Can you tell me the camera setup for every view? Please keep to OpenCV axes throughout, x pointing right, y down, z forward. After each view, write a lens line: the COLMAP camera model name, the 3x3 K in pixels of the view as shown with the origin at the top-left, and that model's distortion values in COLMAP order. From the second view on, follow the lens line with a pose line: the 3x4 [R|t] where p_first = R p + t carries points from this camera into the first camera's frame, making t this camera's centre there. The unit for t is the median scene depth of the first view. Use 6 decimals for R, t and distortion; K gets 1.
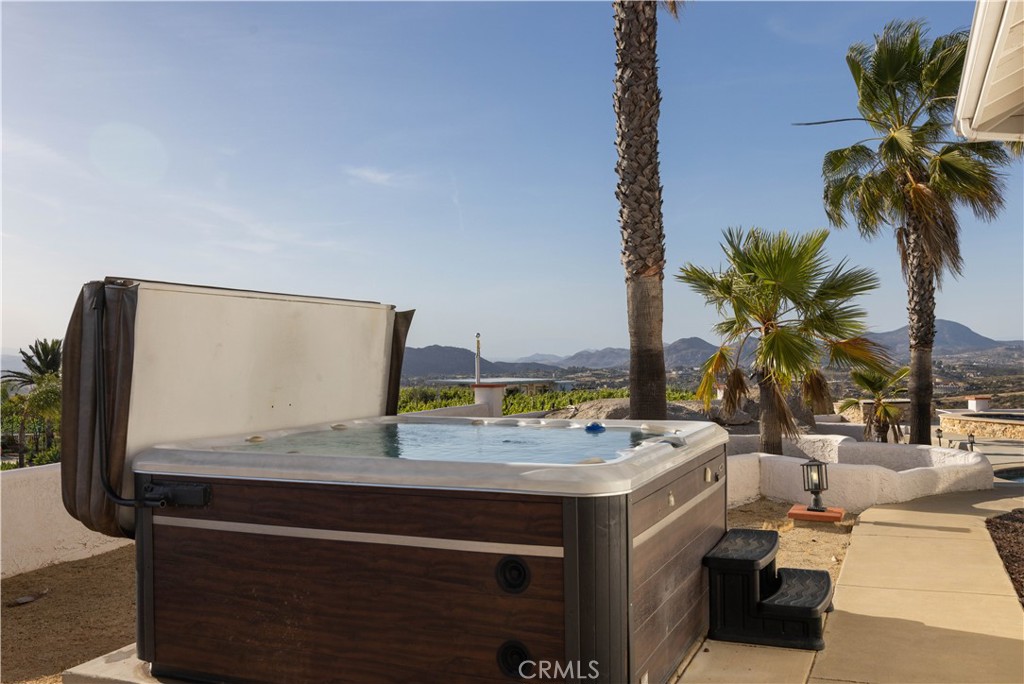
lens RADIAL K [[937.5, 0, 512.0], [0, 937.5, 342.0], [0, 0, 1]] dist [0.002077, 0.001173]
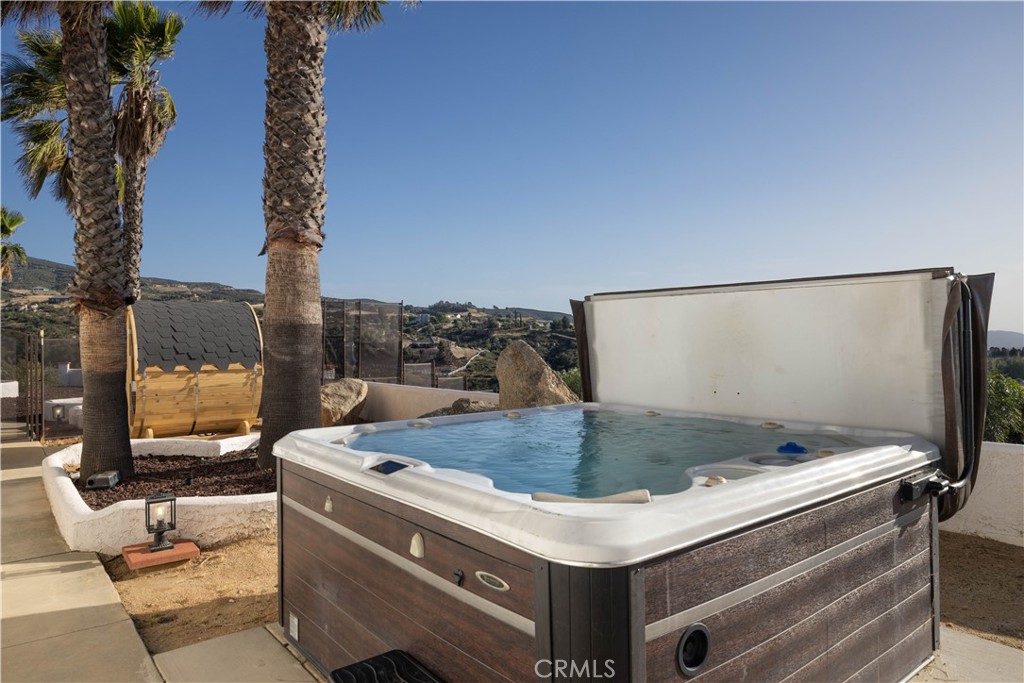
lens RADIAL K [[655.5, 0, 512.0], [0, 655.5, 341.5], [0, 0, 1]] dist [-0.000665, -0.000238]
pose [[-0.477669, 0.020235, -0.878307, 0.426949], [0.027040, 0.999600, 0.008324, -0.001716], [0.878124, -0.019774, -0.478025, 0.951546]]
